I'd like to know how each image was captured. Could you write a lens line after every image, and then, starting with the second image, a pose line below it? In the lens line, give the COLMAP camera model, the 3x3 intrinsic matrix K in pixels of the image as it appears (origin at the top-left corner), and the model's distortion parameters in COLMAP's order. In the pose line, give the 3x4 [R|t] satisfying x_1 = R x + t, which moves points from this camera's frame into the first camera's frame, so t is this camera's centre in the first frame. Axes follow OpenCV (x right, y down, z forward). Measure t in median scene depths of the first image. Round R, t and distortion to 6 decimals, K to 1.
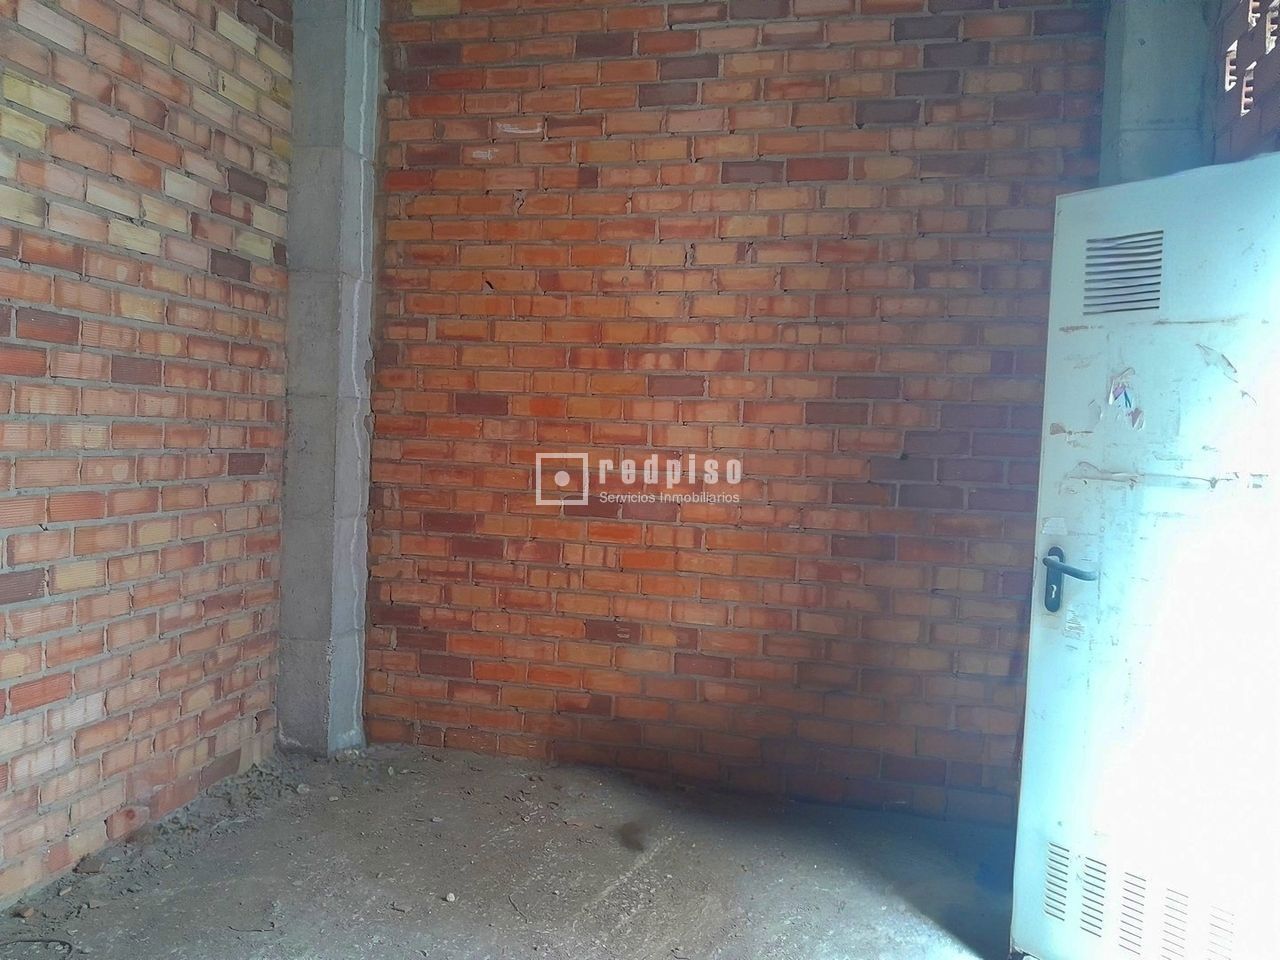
lens RADIAL K [[981.0, 0, 650.3], [0, 981.0, 492.7], [0, 0, 1]] dist [0.051896, -0.098775]
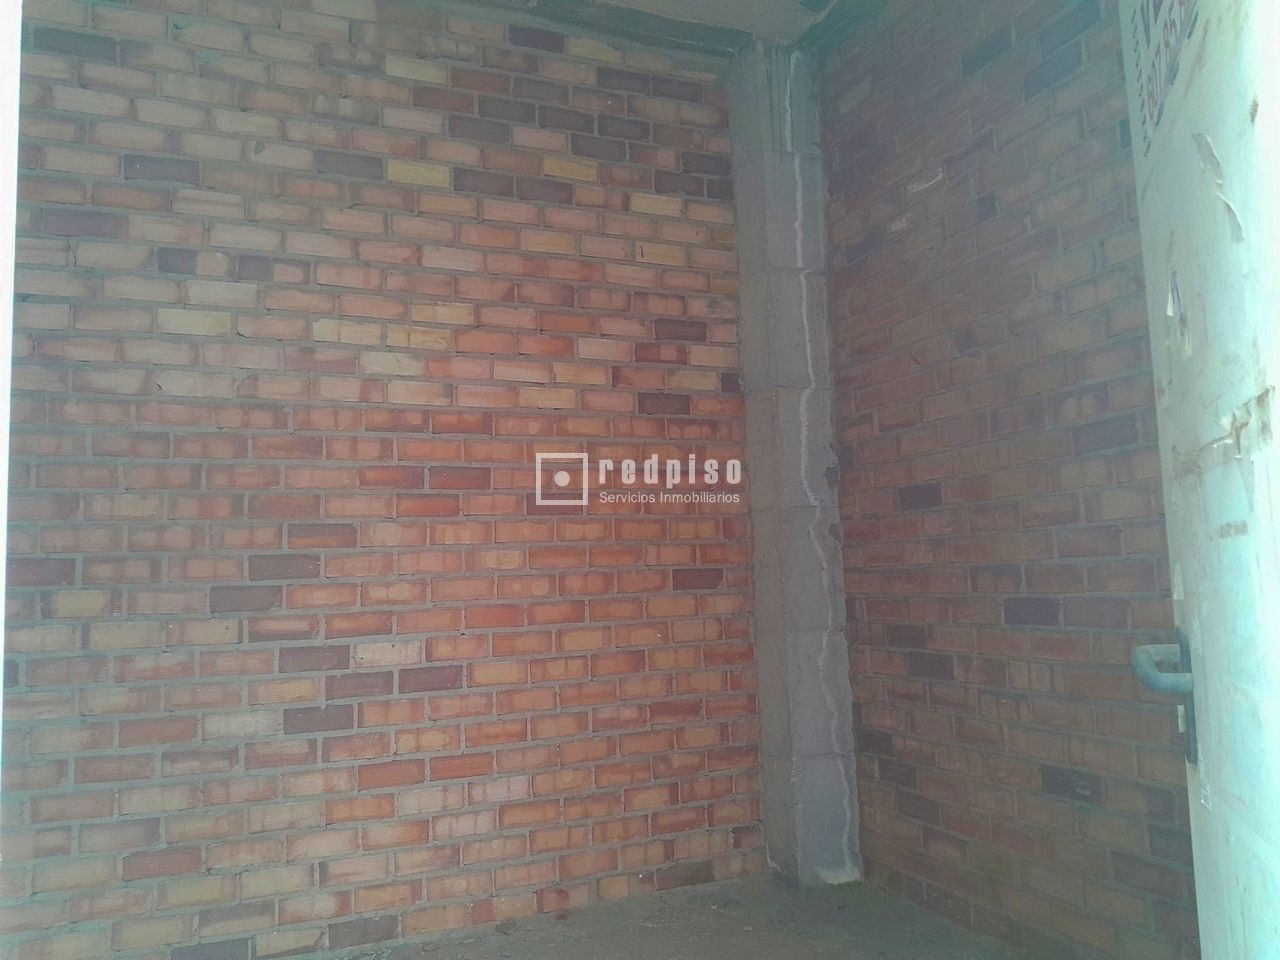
lens RADIAL K [[981.0, 0, 637.6], [0, 981.0, 482.2], [0, 0, 1]] dist [0.051896, -0.098775]
pose [[0.565992, -0.141115, -0.812243, 0.422341], [0.011583, 0.986505, -0.163319, 0.038875], [0.824329, 0.083029, 0.559989, 0.330602]]
